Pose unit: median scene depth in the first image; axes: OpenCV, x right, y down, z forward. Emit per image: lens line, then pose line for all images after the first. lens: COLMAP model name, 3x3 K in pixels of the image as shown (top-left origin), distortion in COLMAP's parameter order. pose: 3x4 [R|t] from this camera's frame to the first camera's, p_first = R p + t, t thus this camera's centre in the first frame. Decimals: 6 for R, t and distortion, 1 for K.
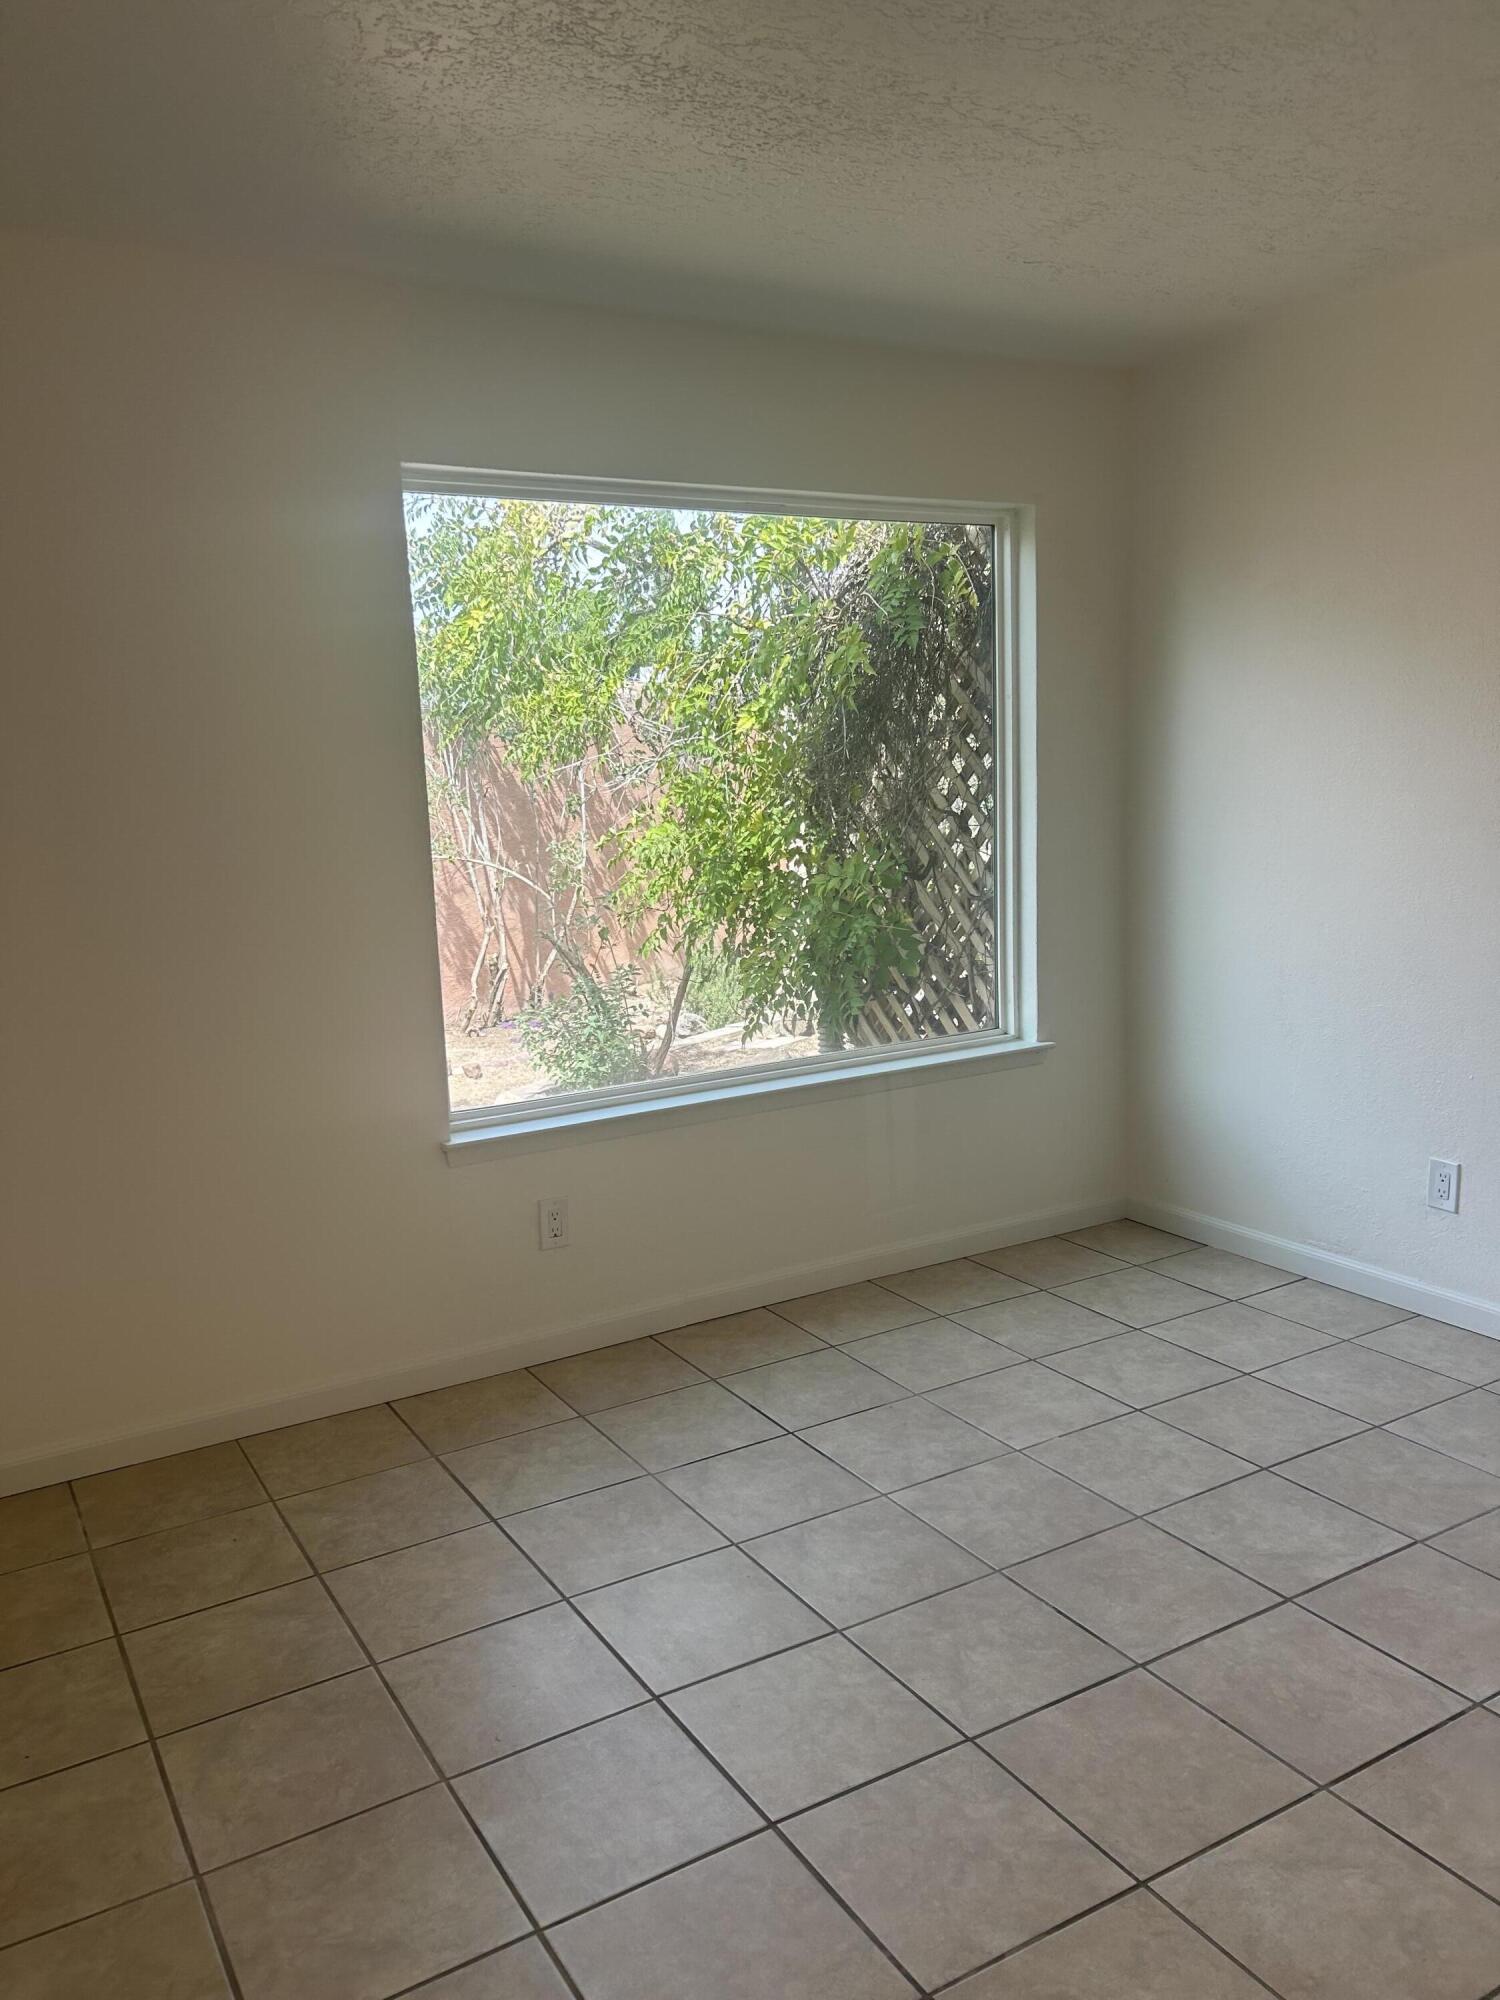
lens RADIAL K [[1511.3, 0, 745.6], [0, 1511.3, 998.8], [0, 0, 1]] dist [0.005193, -0.010000]
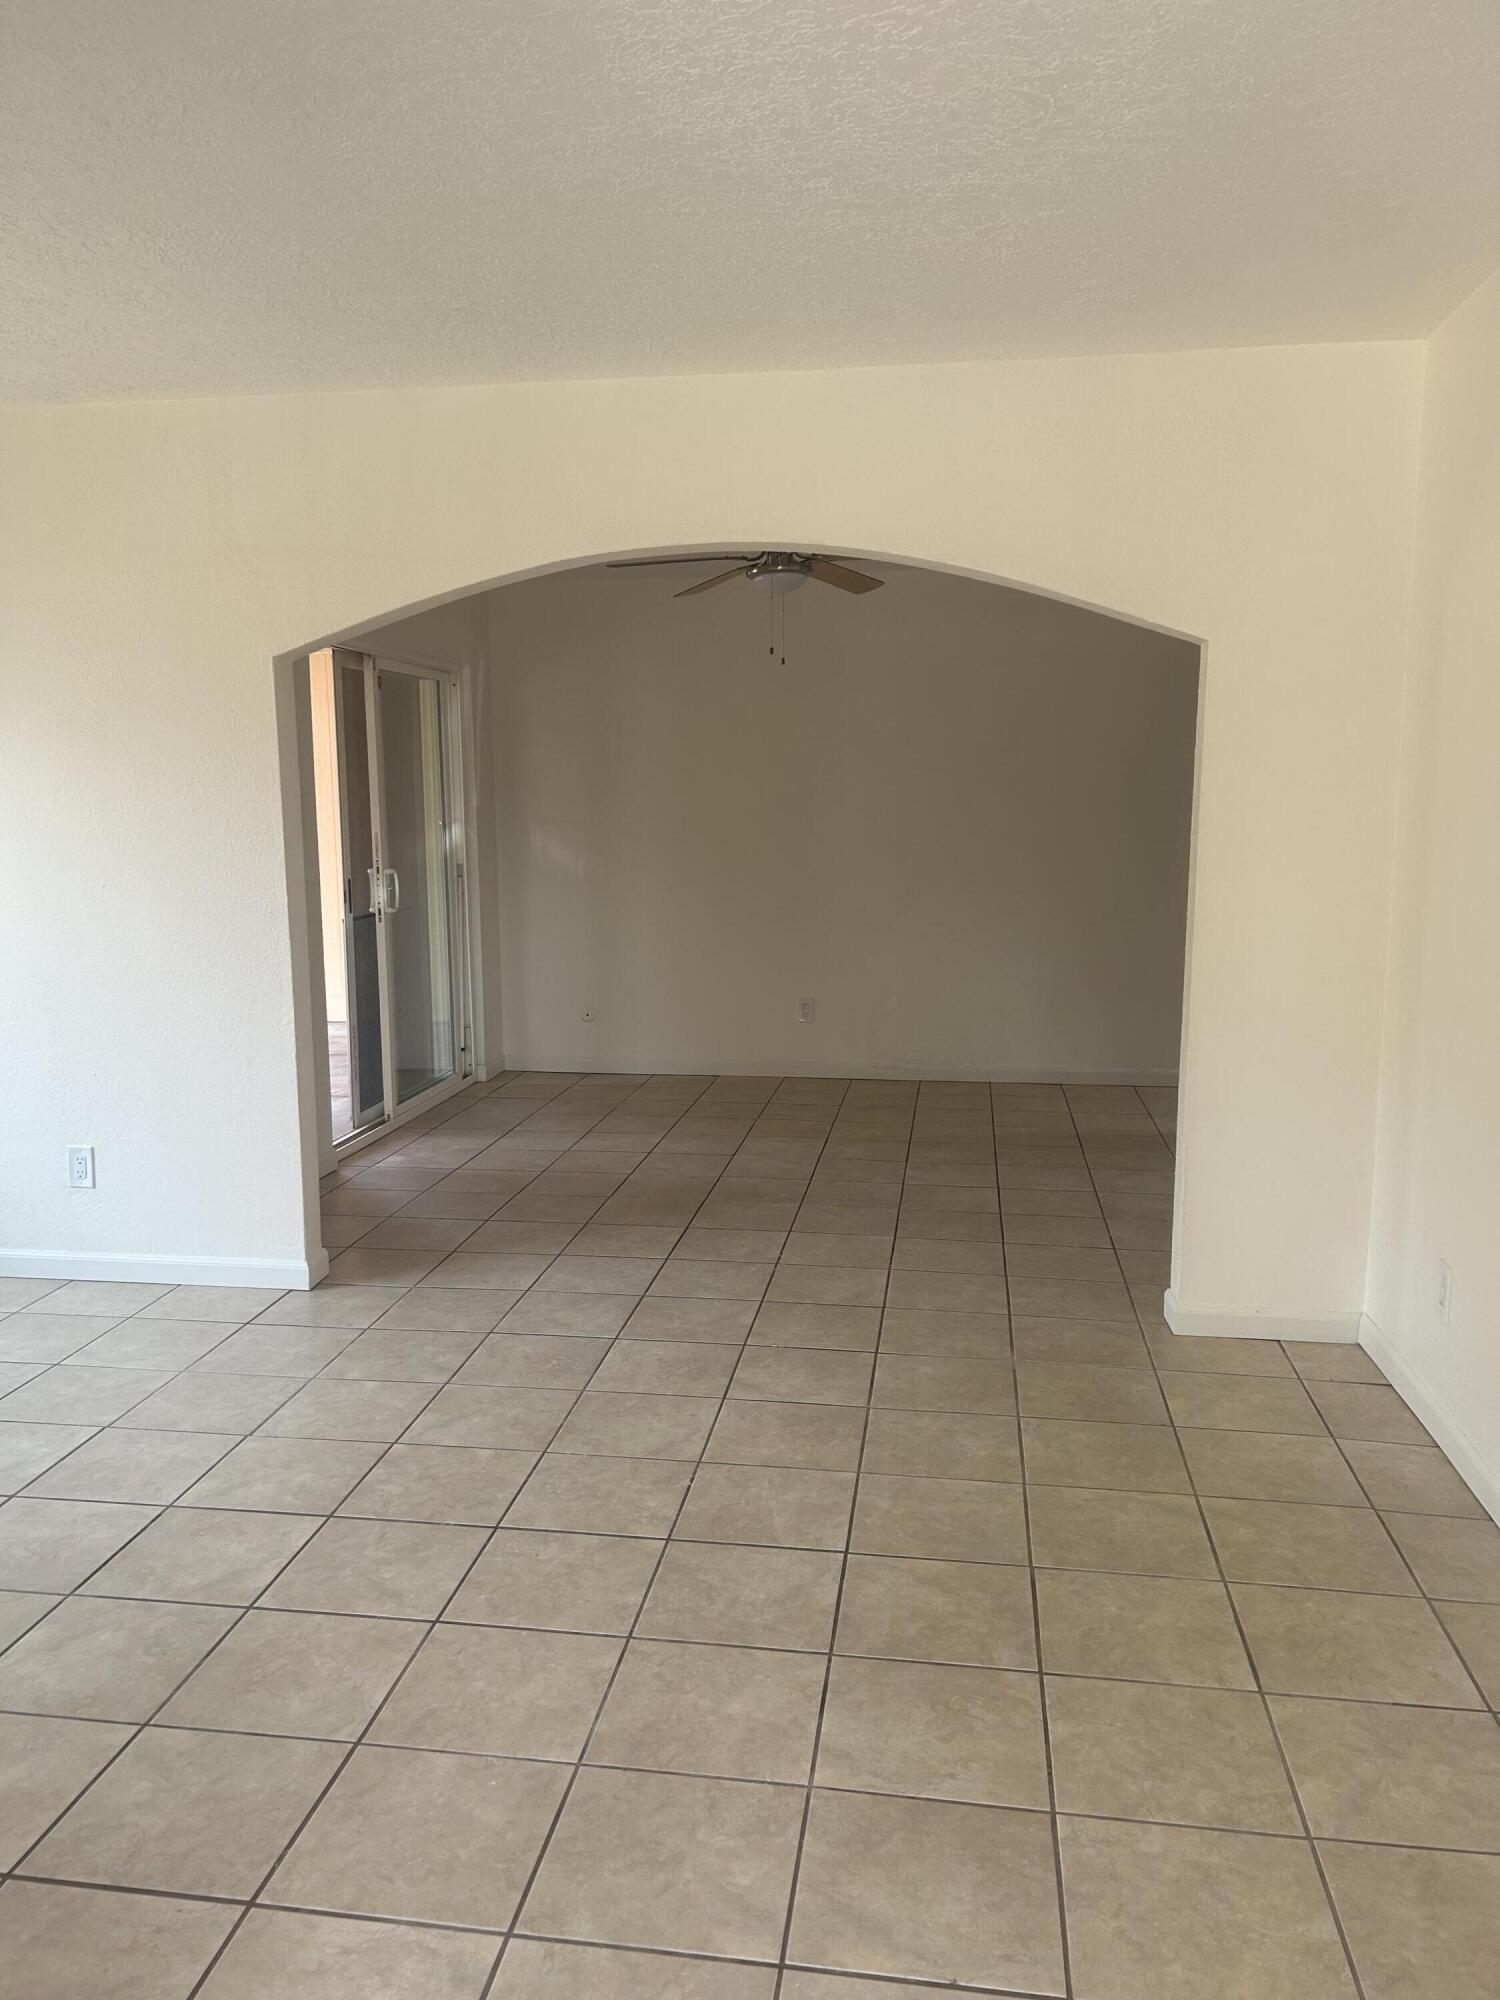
lens RADIAL K [[1477.1, 0, 694.4], [0, 1477.1, 1081.8], [0, 0, 1]] dist [0.042539, 0.000868]
pose [[0.646977, -0.107480, 0.754896, -0.143063], [0.096110, 0.993615, 0.059098, 0.038234], [-0.756428, 0.034318, 0.653176, -0.196811]]
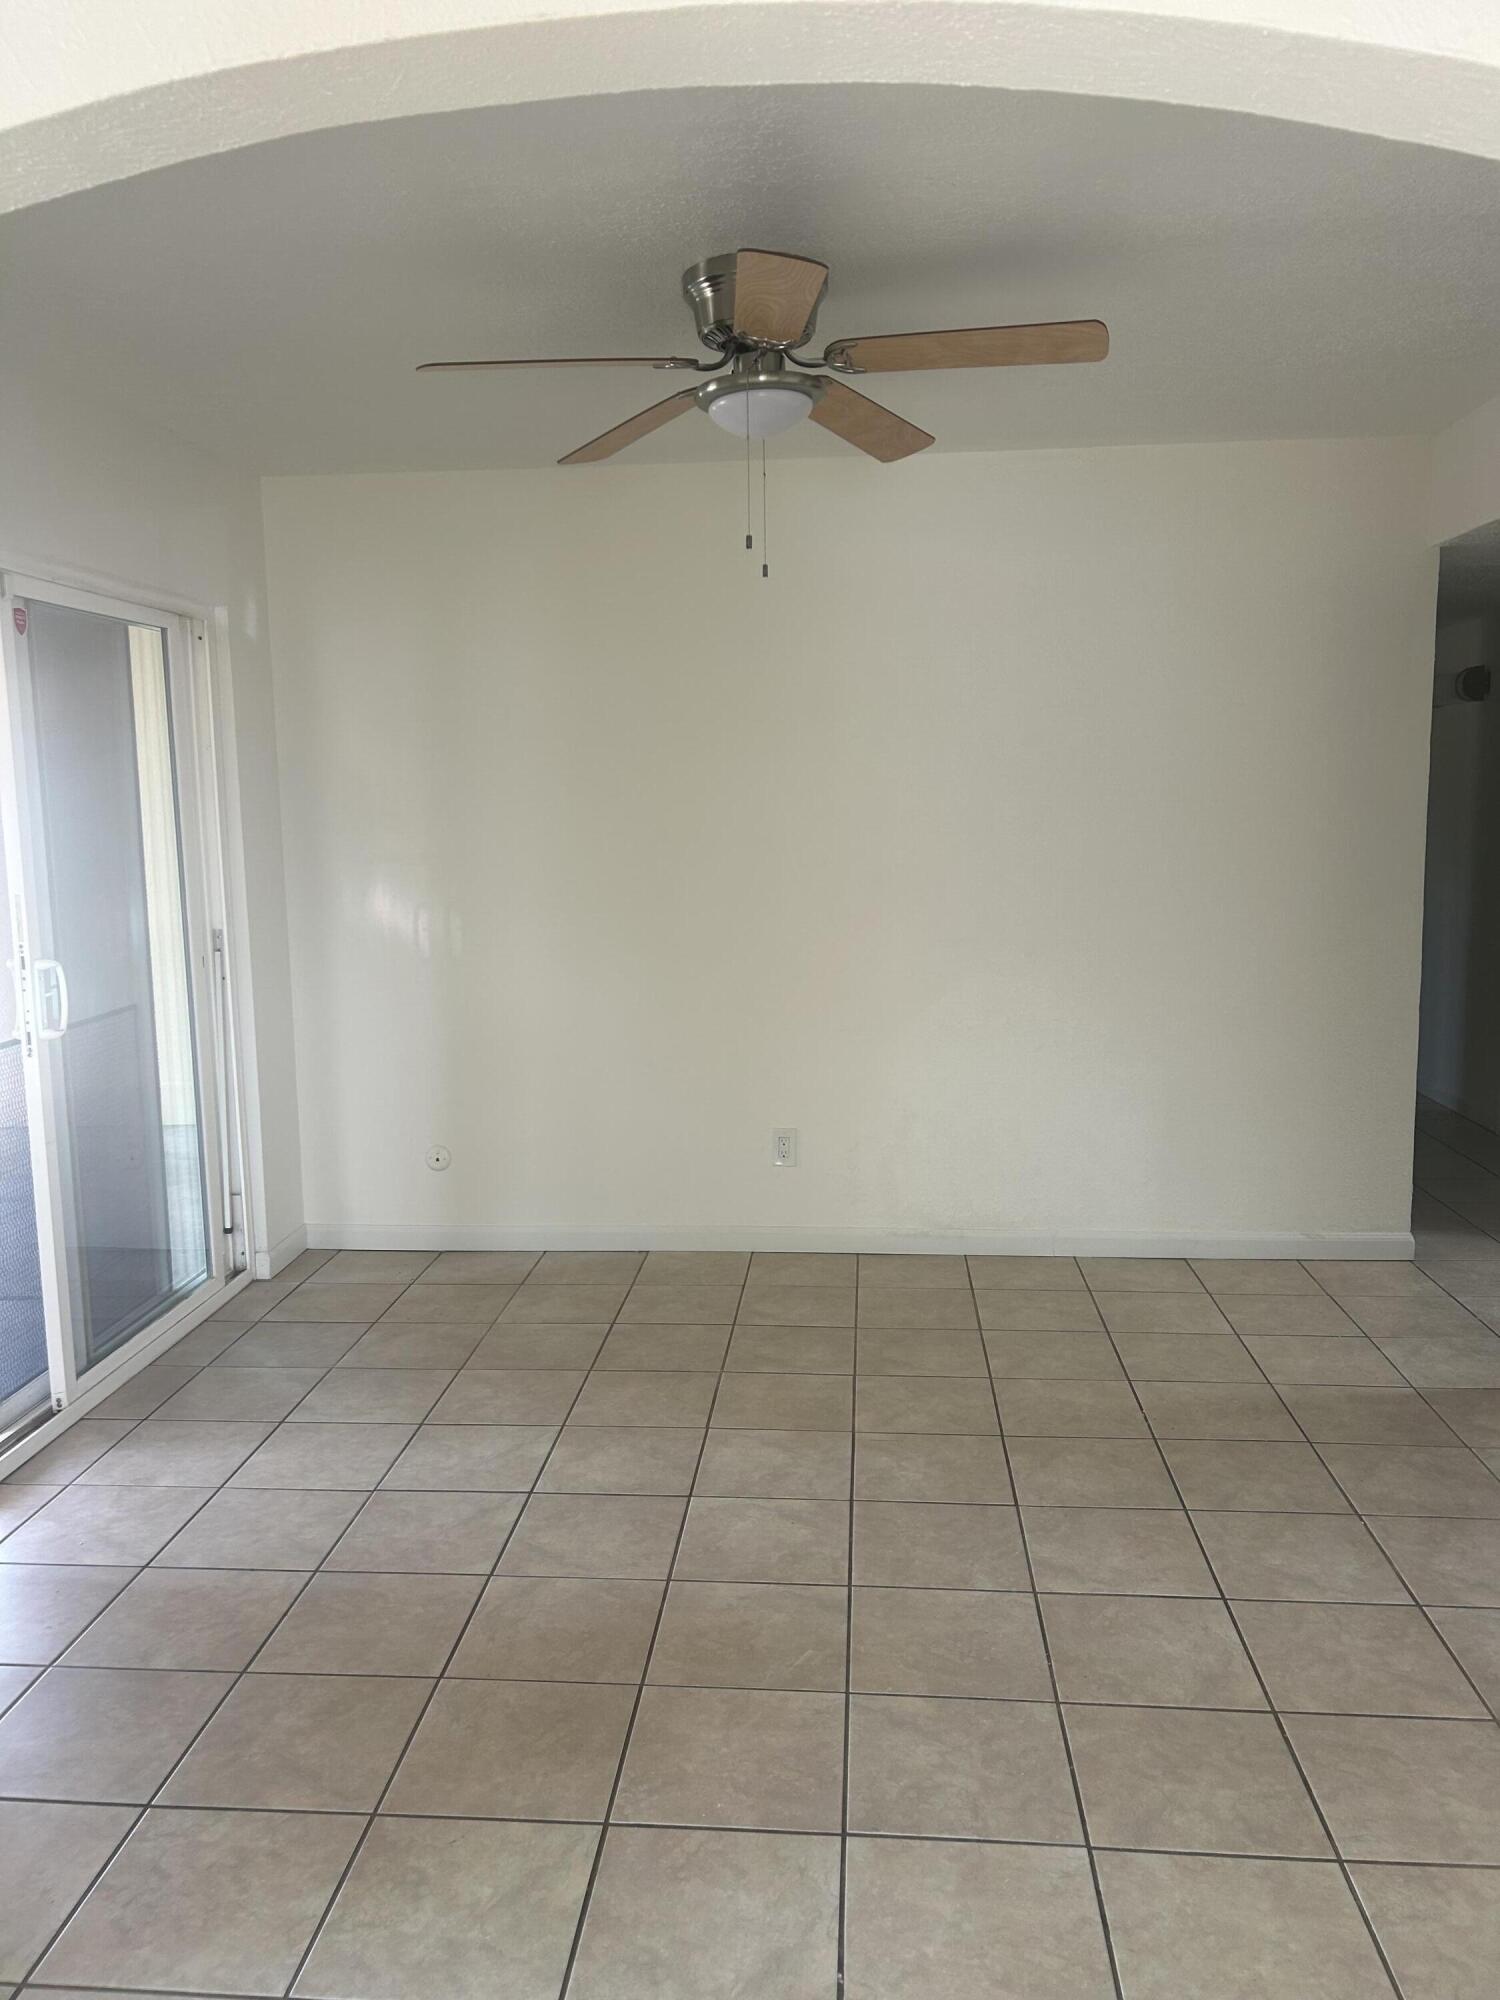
lens RADIAL K [[1511.3, 0, 745.6], [0, 1511.3, 998.8], [0, 0, 1]] dist [0.005193, -0.010000]
pose [[0.573358, -0.081489, 0.815242, 0.571745], [0.117438, 0.992941, 0.016658, -0.110180], [-0.810844, 0.086189, 0.578881, 0.393512]]
